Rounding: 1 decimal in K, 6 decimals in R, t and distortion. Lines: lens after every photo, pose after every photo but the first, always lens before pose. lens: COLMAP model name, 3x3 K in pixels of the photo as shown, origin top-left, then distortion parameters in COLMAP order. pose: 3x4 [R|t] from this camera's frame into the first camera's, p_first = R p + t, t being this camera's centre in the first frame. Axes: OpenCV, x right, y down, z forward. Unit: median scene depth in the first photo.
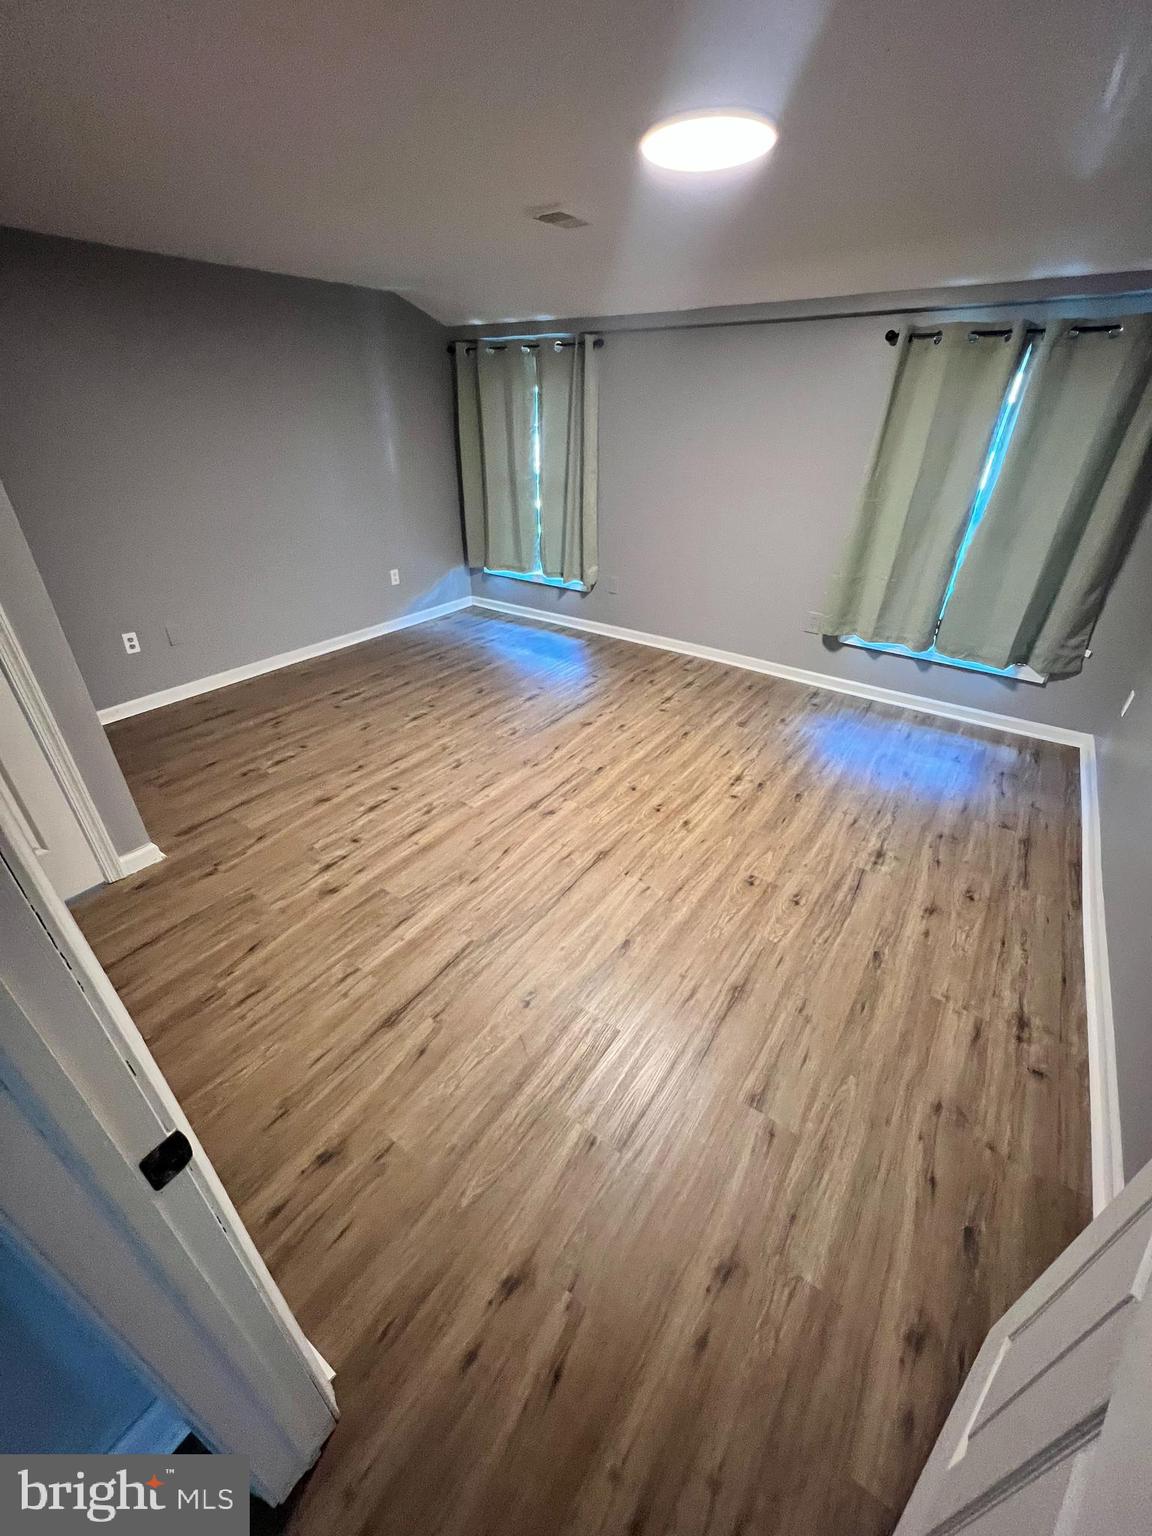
lens RADIAL K [[614.8, 0, 574.7], [0, 614.8, 769.8], [0, 0, 1]] dist [0.000004, 0.001368]
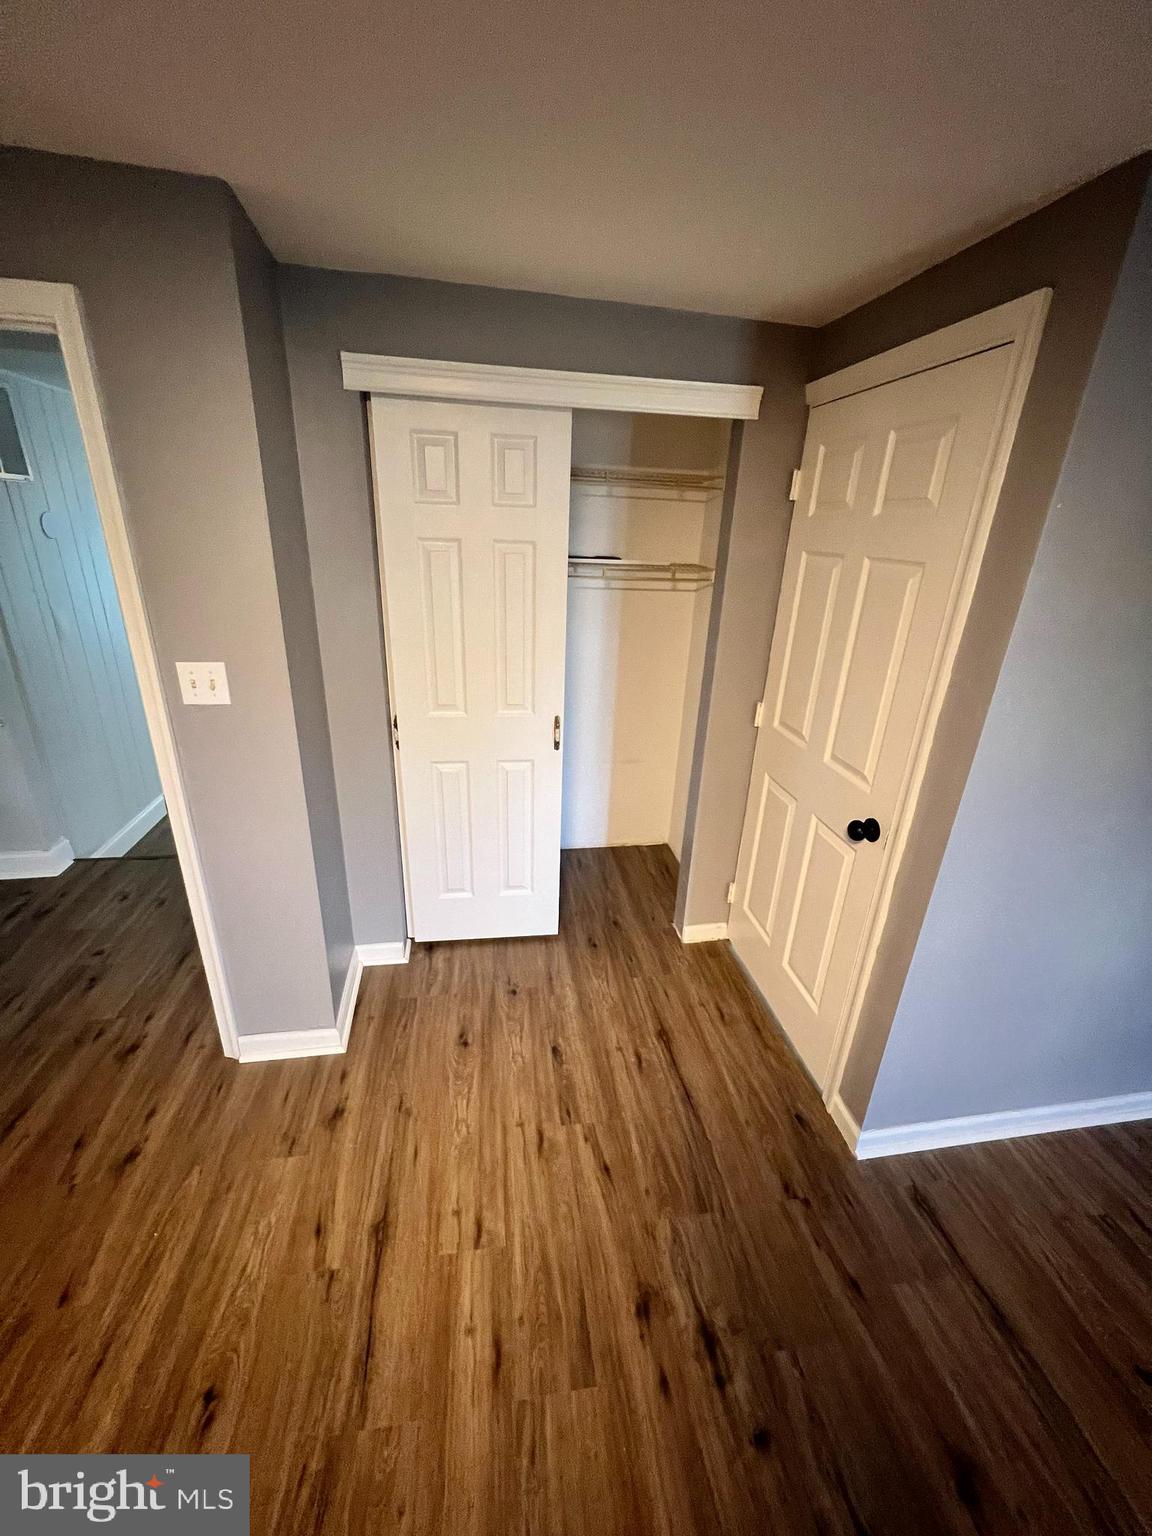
lens RADIAL K [[614.8, 0, 575.1], [0, 614.8, 772.7], [0, 0, 1]] dist [0.000004, 0.001368]
pose [[-0.725539, 0.209714, -0.655449, -0.071100], [-0.391668, 0.657301, 0.643857, -0.640344], [0.565853, 0.723862, -0.394759, 1.017140]]
